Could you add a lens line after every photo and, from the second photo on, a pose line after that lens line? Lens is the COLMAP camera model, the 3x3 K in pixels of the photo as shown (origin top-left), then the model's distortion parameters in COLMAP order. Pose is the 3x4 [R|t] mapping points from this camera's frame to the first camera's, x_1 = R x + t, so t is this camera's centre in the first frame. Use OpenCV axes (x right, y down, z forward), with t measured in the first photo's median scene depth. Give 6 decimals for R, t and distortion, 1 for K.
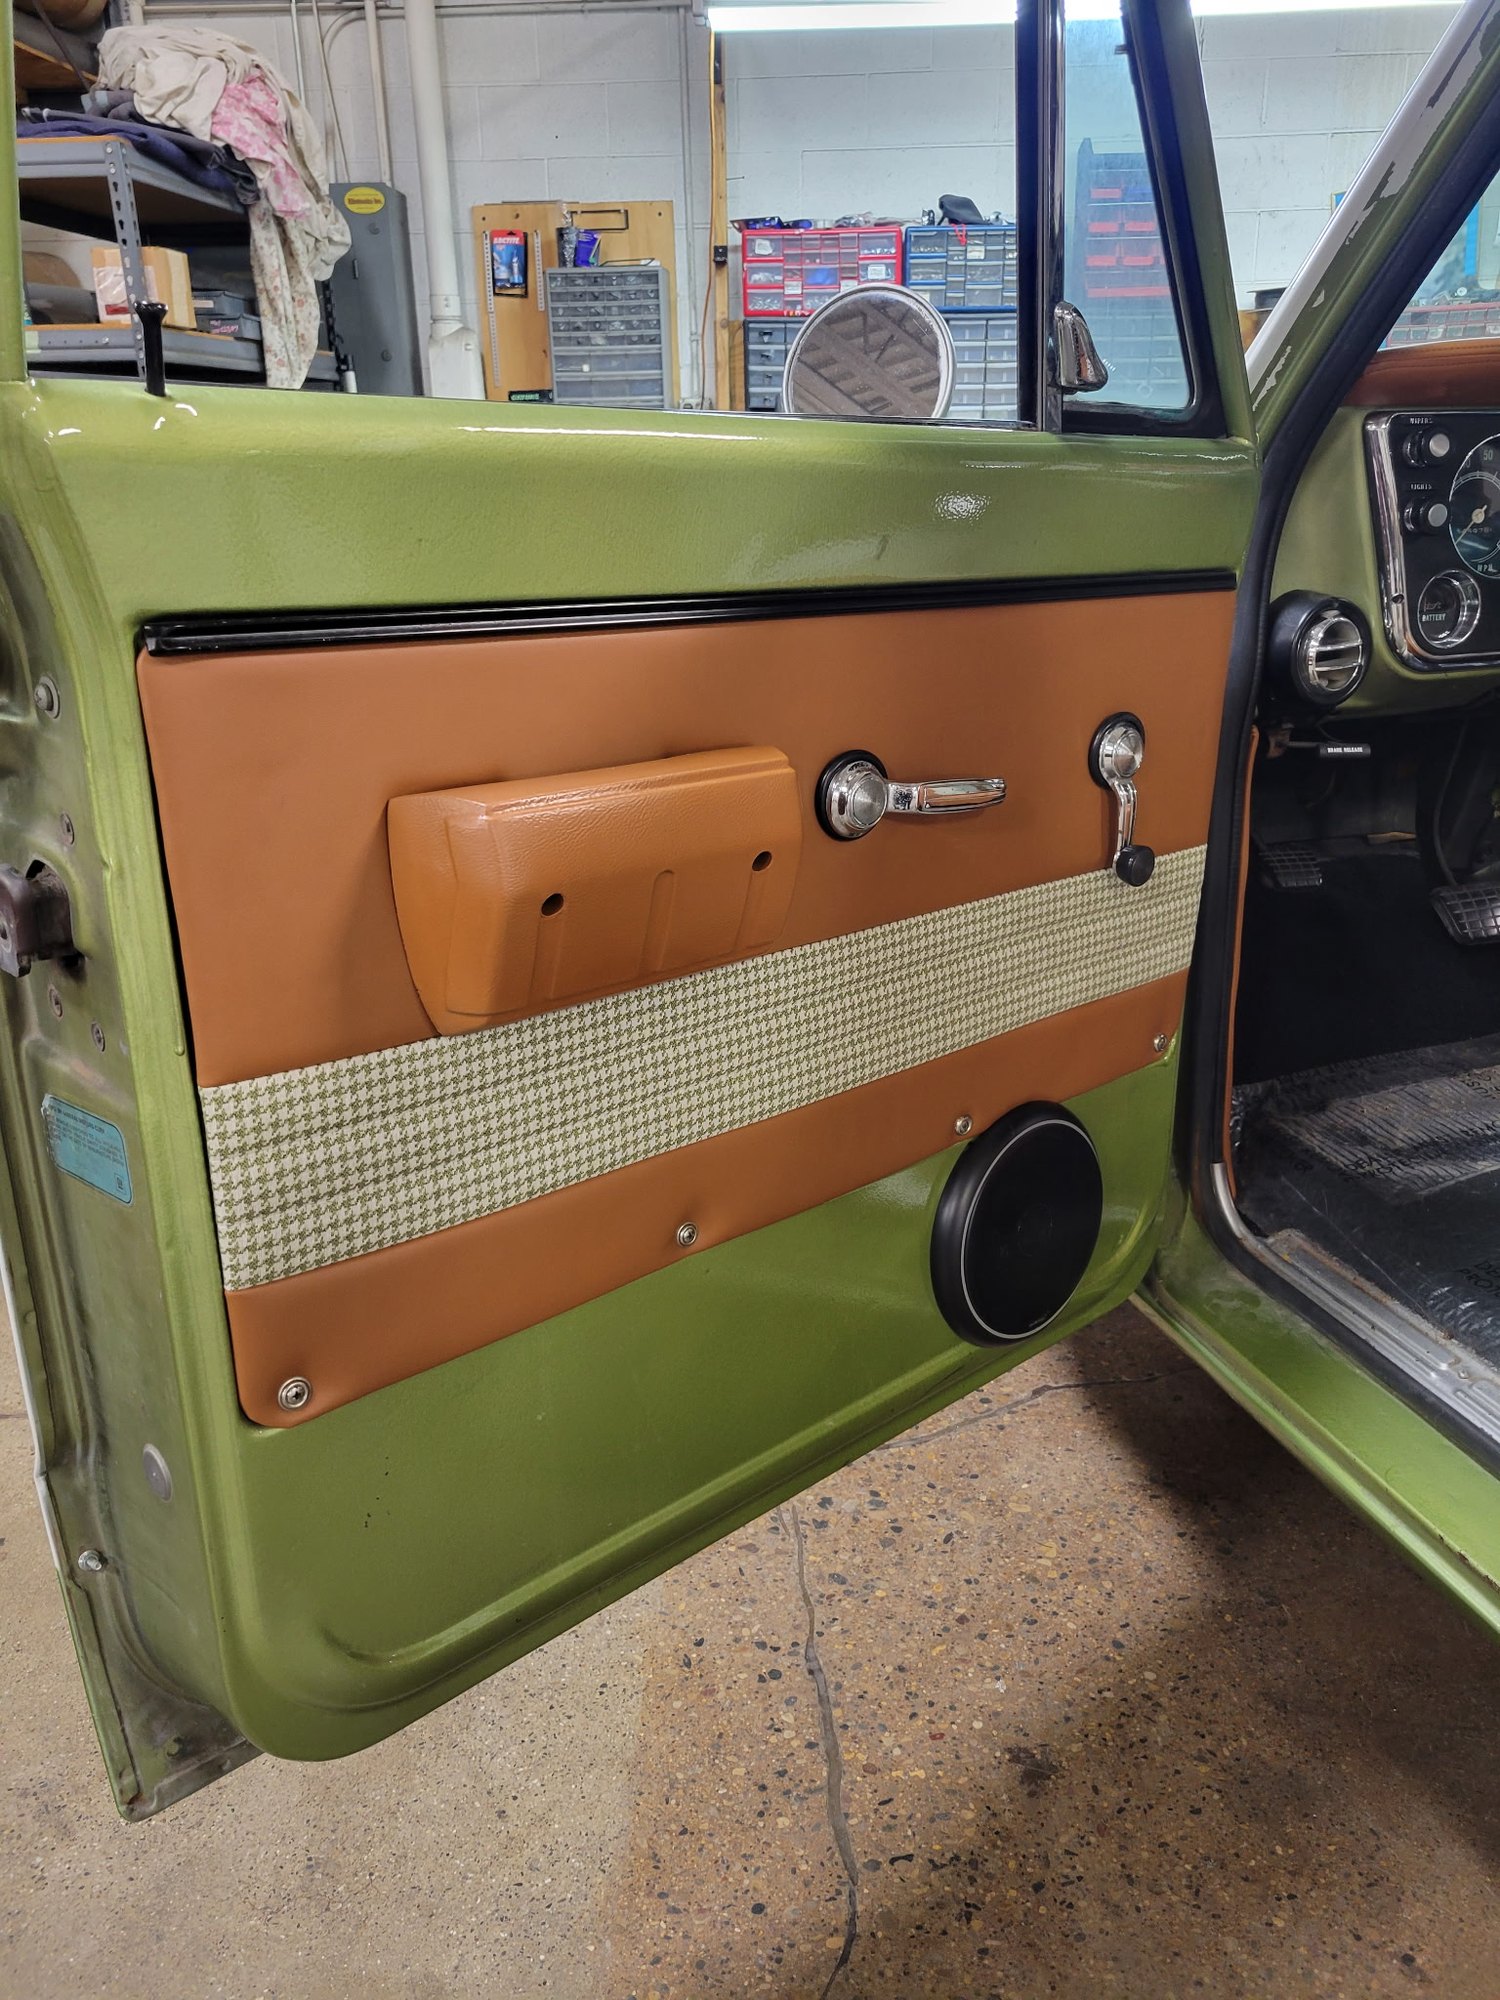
lens RADIAL K [[1575.8, 0, 757.1], [0, 1575.8, 1009.6], [0, 0, 1]] dist [0.030040, -0.010051]
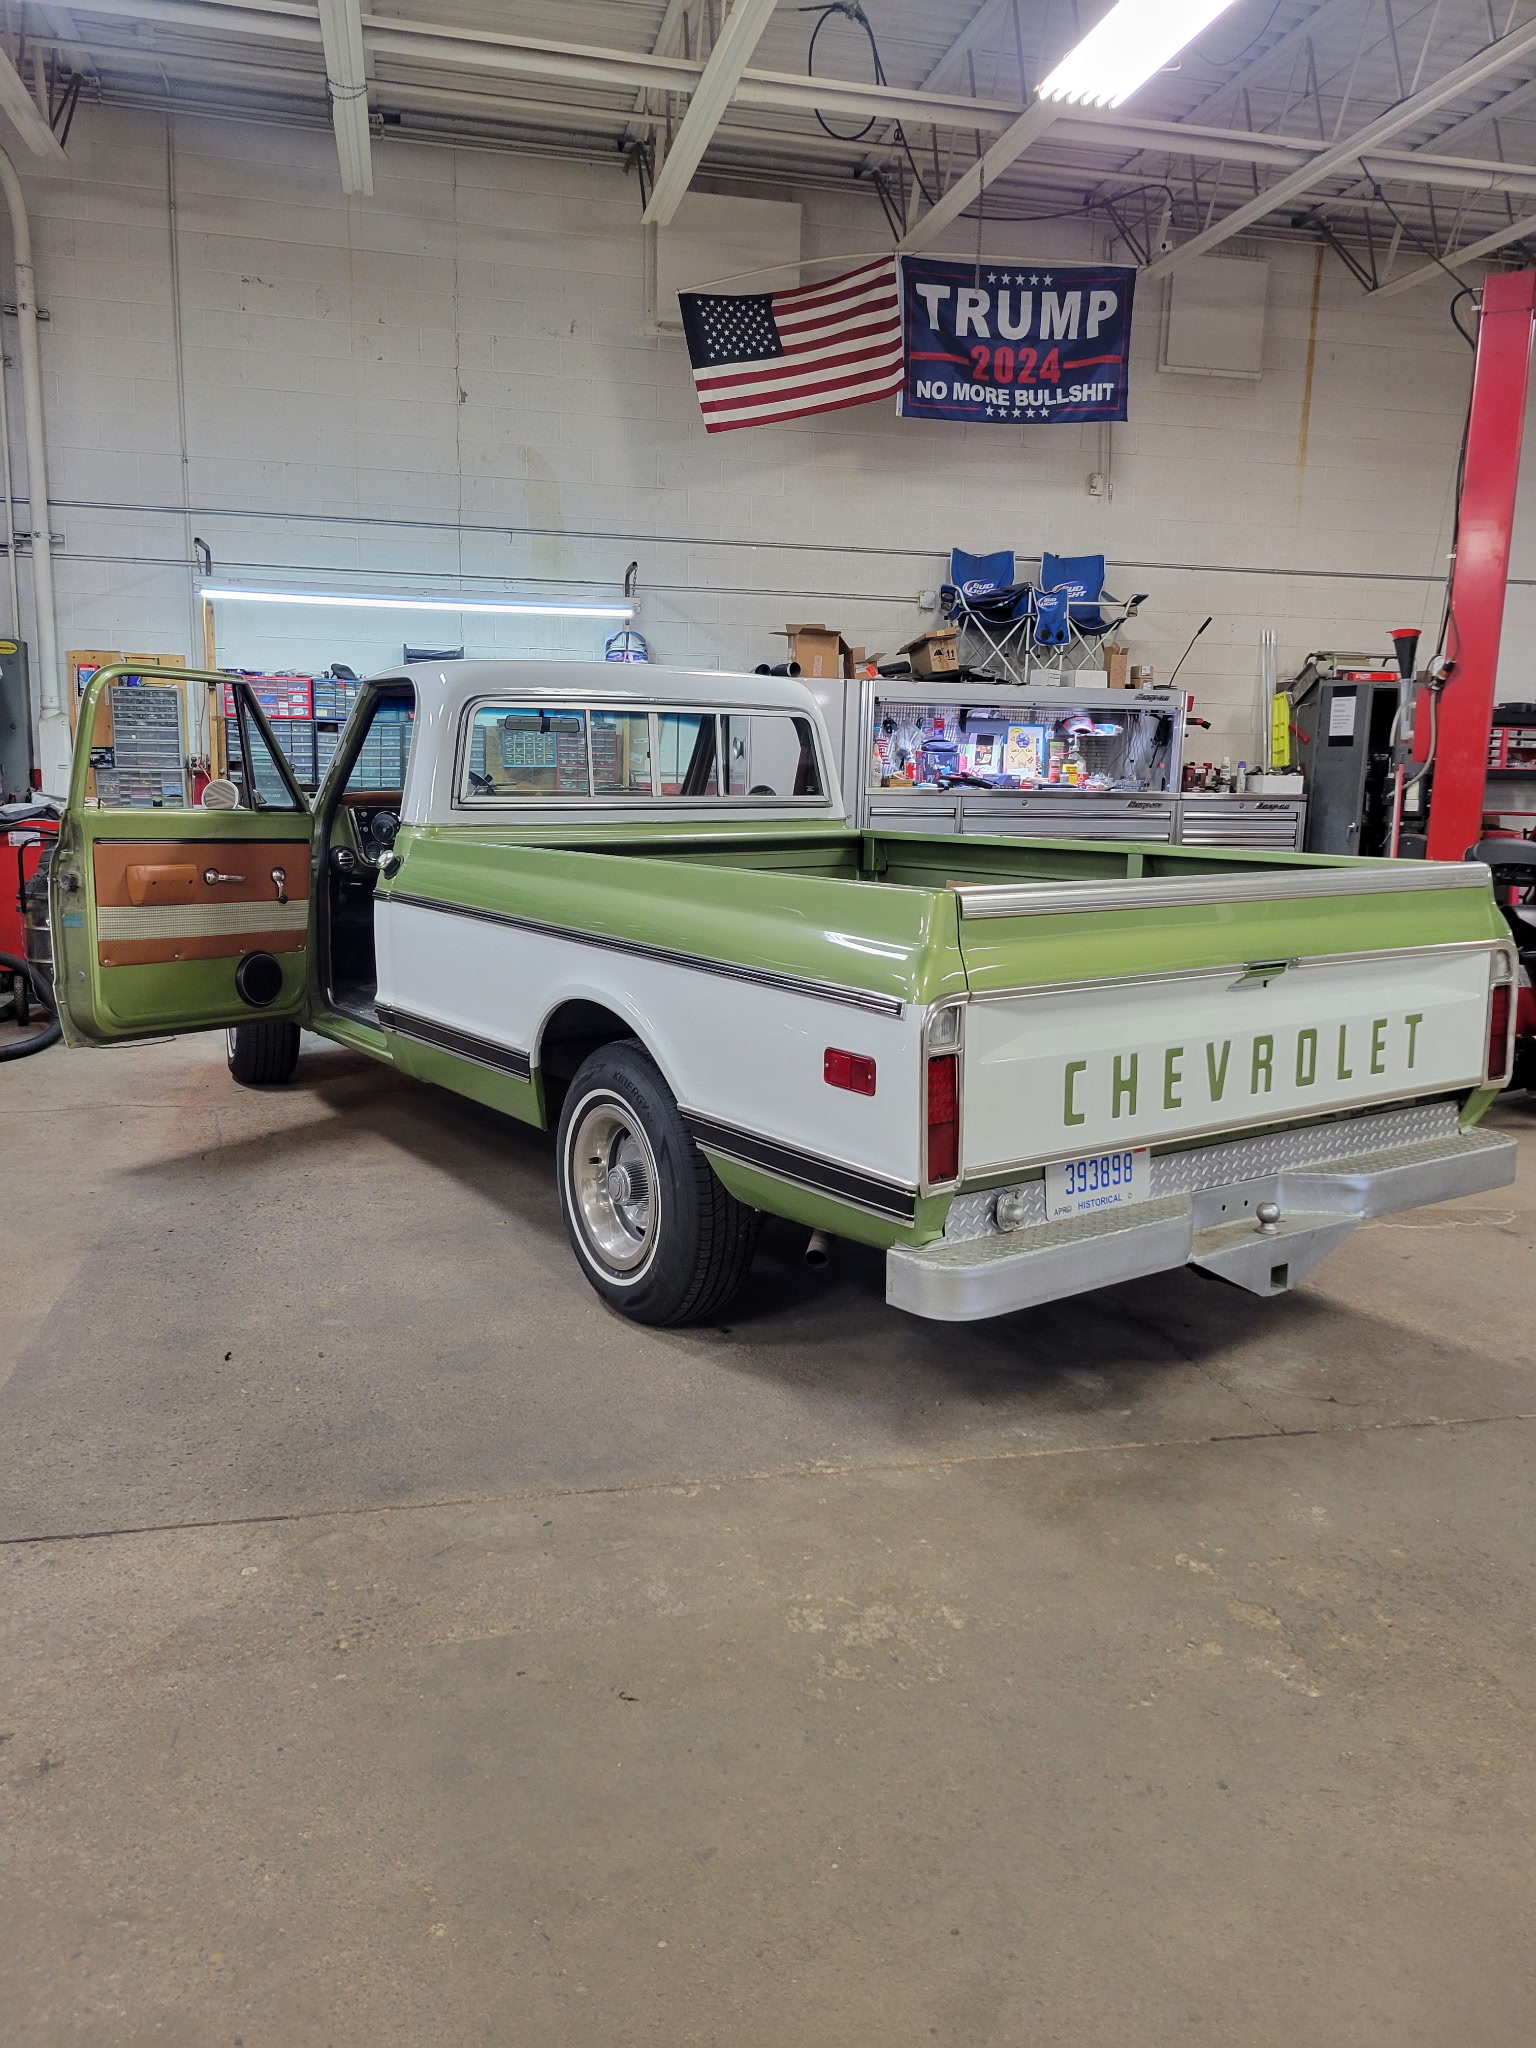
lens RADIAL K [[1613.6, 0, 774.5], [0, 1613.6, 1020.0], [0, 0, 1]] dist [0.030040, -0.010051]
pose [[0.958109, -0.005122, 0.286358, 0.198877], [0.055660, 0.984107, -0.168628, 0.863032], [-0.280944, 0.177502, 0.943167, -2.900965]]
